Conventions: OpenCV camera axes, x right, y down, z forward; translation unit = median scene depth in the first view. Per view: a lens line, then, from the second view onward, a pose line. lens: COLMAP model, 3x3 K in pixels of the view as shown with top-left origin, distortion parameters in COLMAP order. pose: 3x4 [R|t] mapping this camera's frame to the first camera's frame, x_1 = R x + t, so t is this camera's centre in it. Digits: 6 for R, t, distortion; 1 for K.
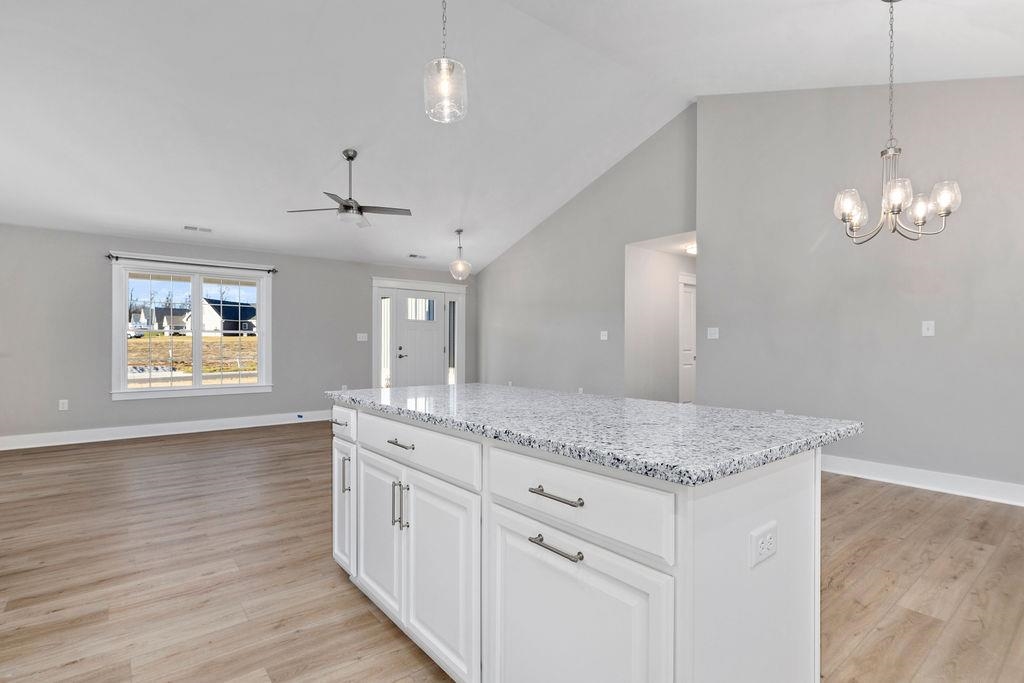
lens RADIAL K [[486.8, 0, 505.7], [0, 486.8, 333.2], [0, 0, 1]] dist [0.002393, -0.000735]
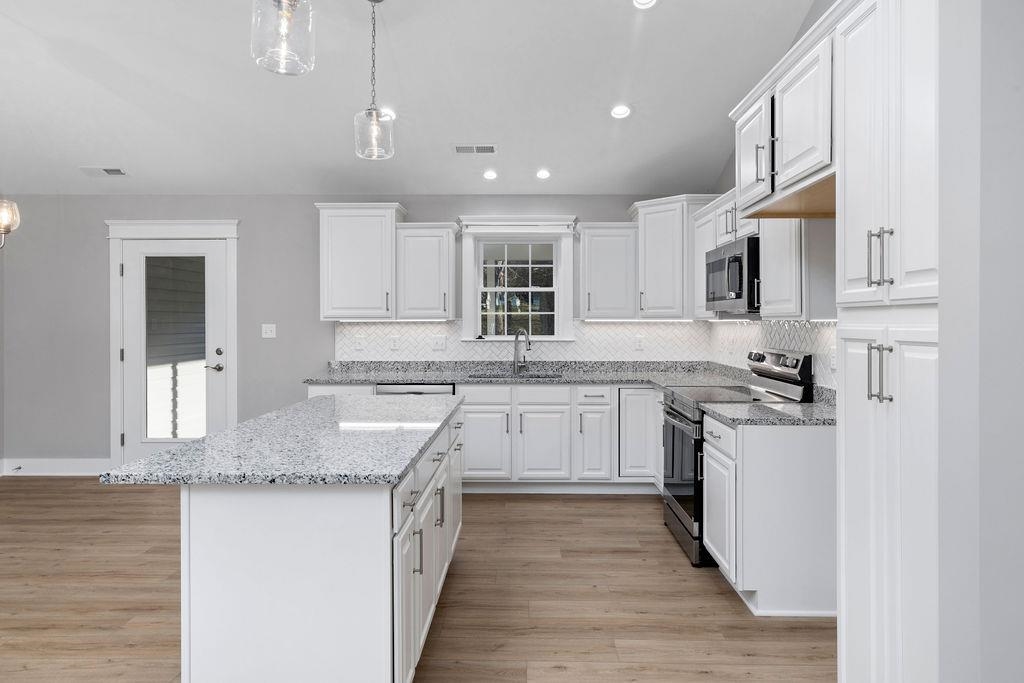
lens RADIAL K [[622.7, 0, 520.0], [0, 622.7, 318.2], [0, 0, 1]] dist [-0.001842, 0.005258]
pose [[-0.774276, 0.002309, 0.632843, -0.380165], [-0.014263, 0.999676, -0.021098, -0.023767], [-0.632687, -0.025362, -0.773992, 0.590576]]
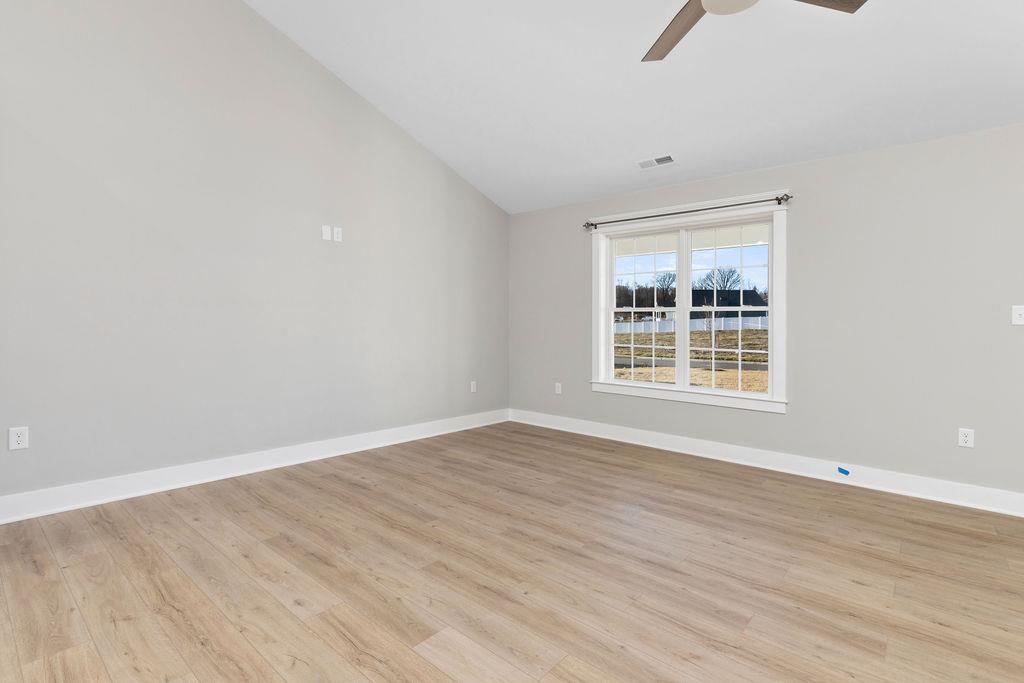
lens RADIAL K [[490.0, 0, 505.0], [0, 490.0, 316.9], [0, 0, 1]] dist [0.009429, -0.001579]
pose [[0.185542, -0.015577, -0.982513, 0.022762], [0.004606, 0.999877, -0.014983, 0.019373], [0.982626, -0.001745, 0.185591, 0.682753]]
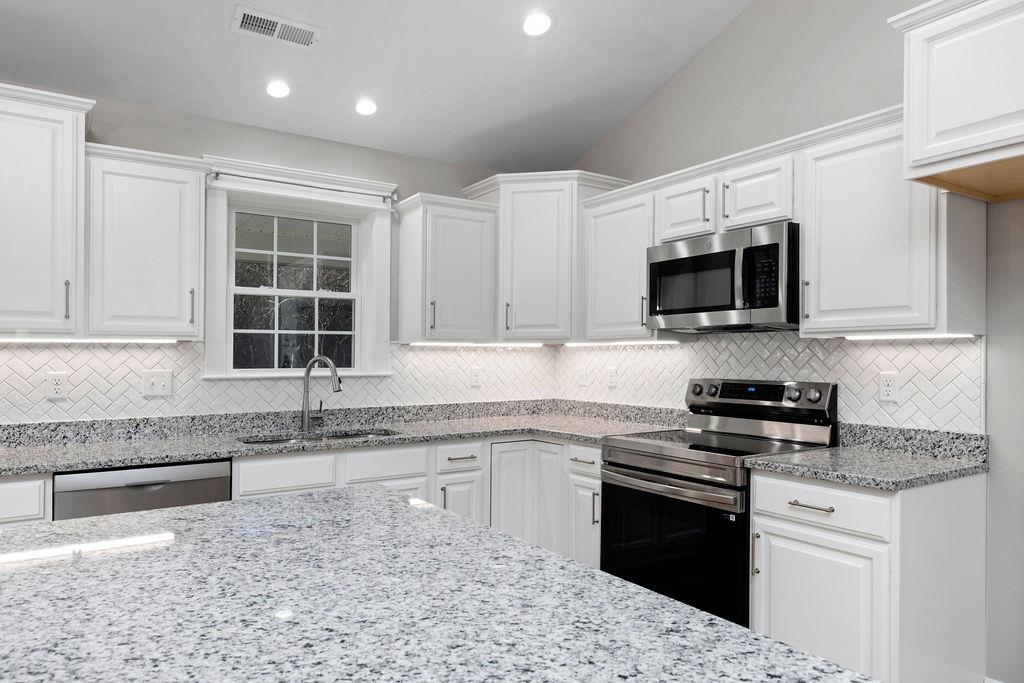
lens RADIAL K [[688.5, 0, 514.8], [0, 688.5, 358.6], [0, 0, 1]] dist [0.018179, 0.001177]
pose [[-0.996939, 0.000862, 0.078172, -0.038922], [-0.000759, 0.999785, -0.020706, -0.014034], [-0.078173, -0.020702, -0.996725, 0.483551]]
